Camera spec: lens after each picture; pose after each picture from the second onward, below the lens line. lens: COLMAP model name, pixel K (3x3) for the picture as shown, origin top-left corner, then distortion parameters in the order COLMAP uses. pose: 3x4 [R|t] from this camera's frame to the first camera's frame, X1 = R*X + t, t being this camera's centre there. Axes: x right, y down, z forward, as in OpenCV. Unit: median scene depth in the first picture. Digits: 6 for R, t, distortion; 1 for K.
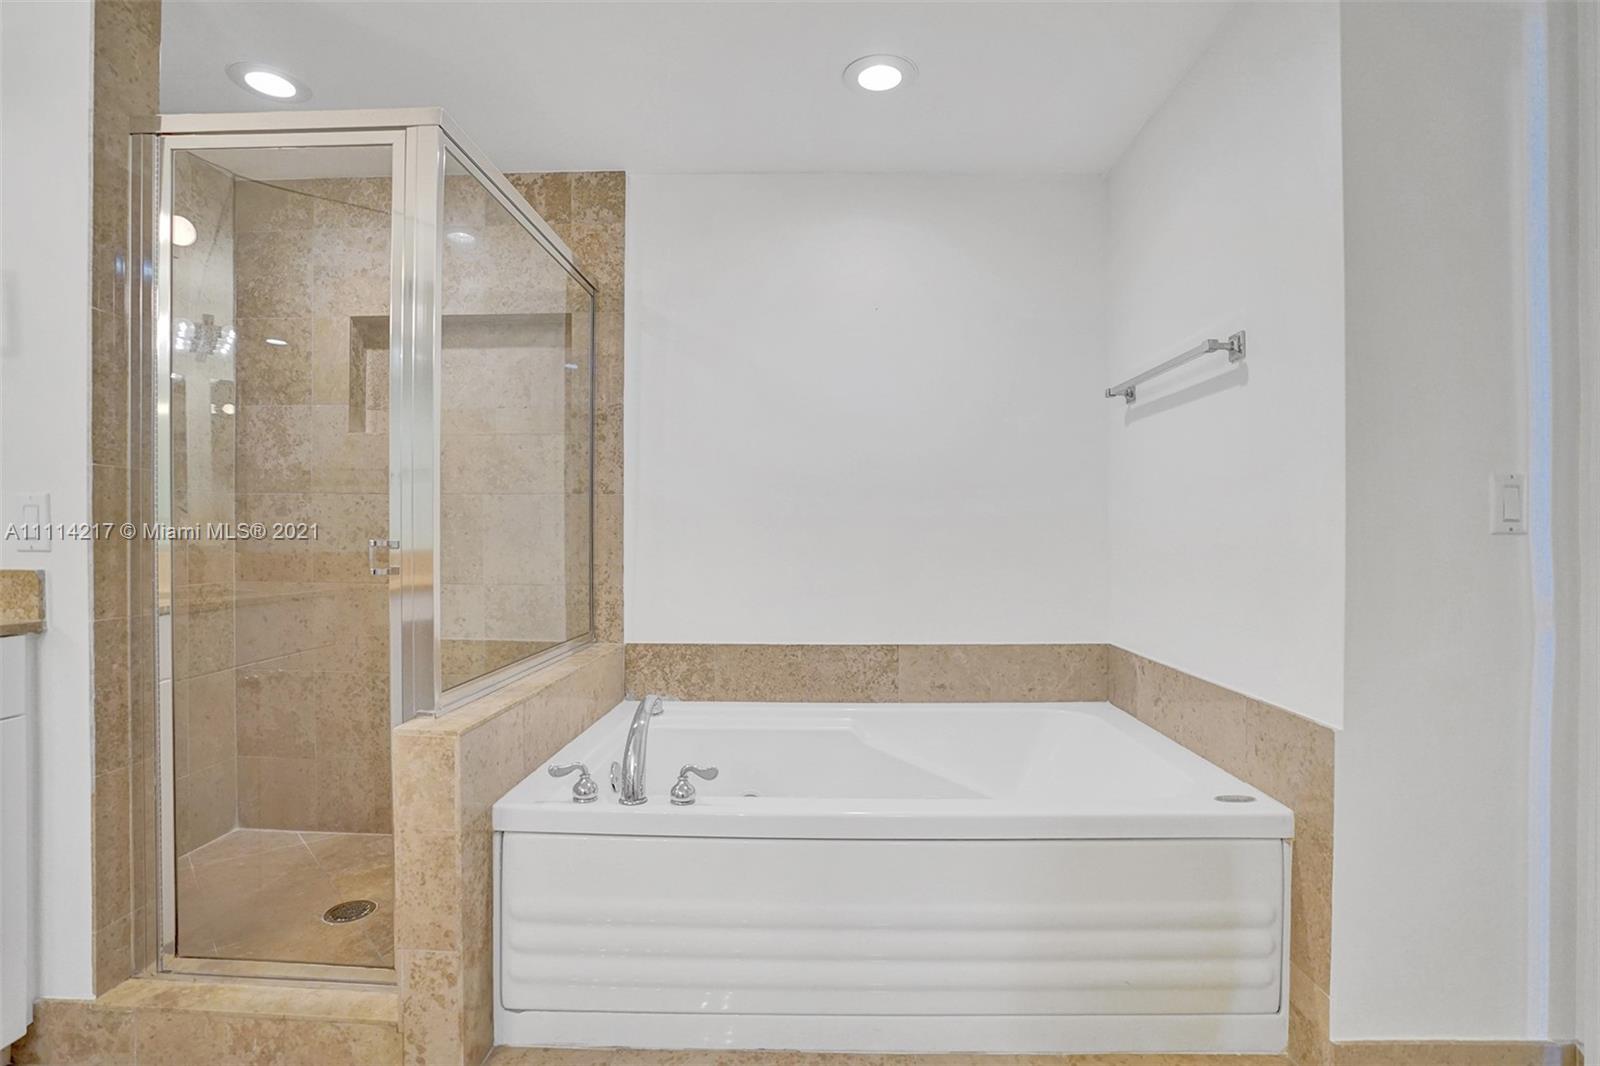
lens RADIAL K [[762.8, 0, 806.7], [0, 762.8, 534.6], [0, 0, 1]] dist [-0.055965, 0.017872]
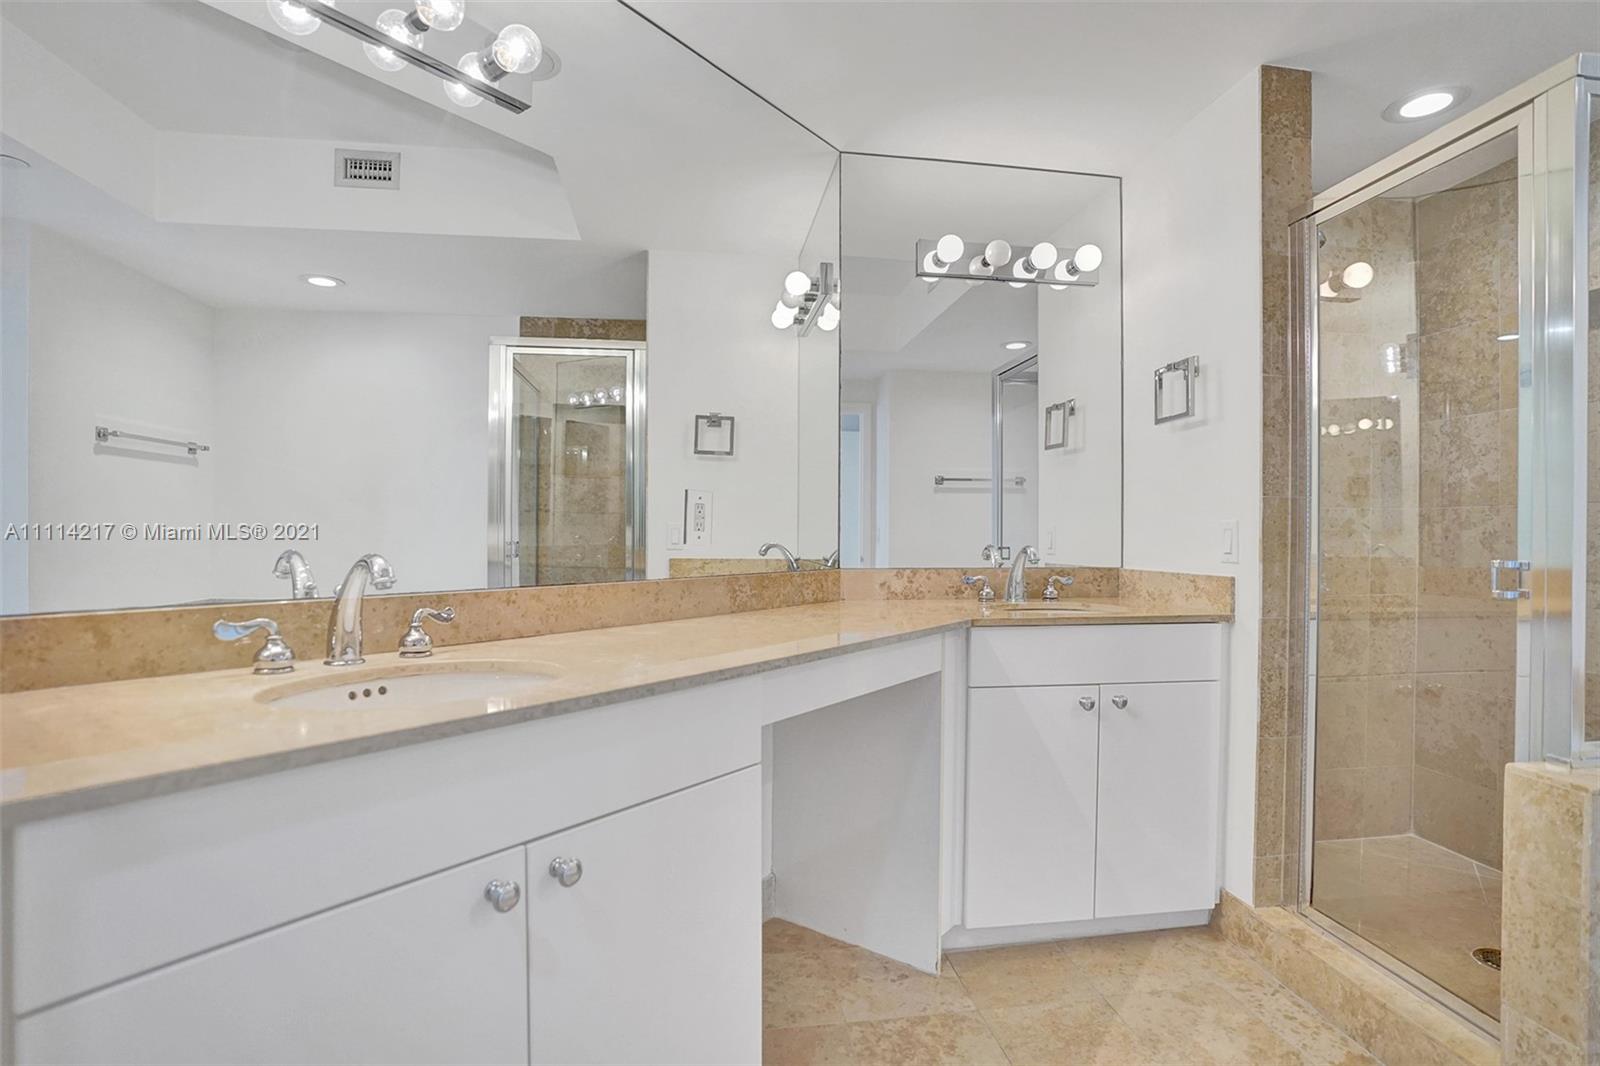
lens RADIAL K [[762.8, 0, 806.7], [0, 762.8, 534.6], [0, 0, 1]] dist [-0.055965, 0.017872]
pose [[0.165639, -0.009617, -0.986140, 0.190141], [-0.002992, 0.999943, -0.010254, -0.012771], [0.986182, 0.004649, 0.165601, -0.008784]]
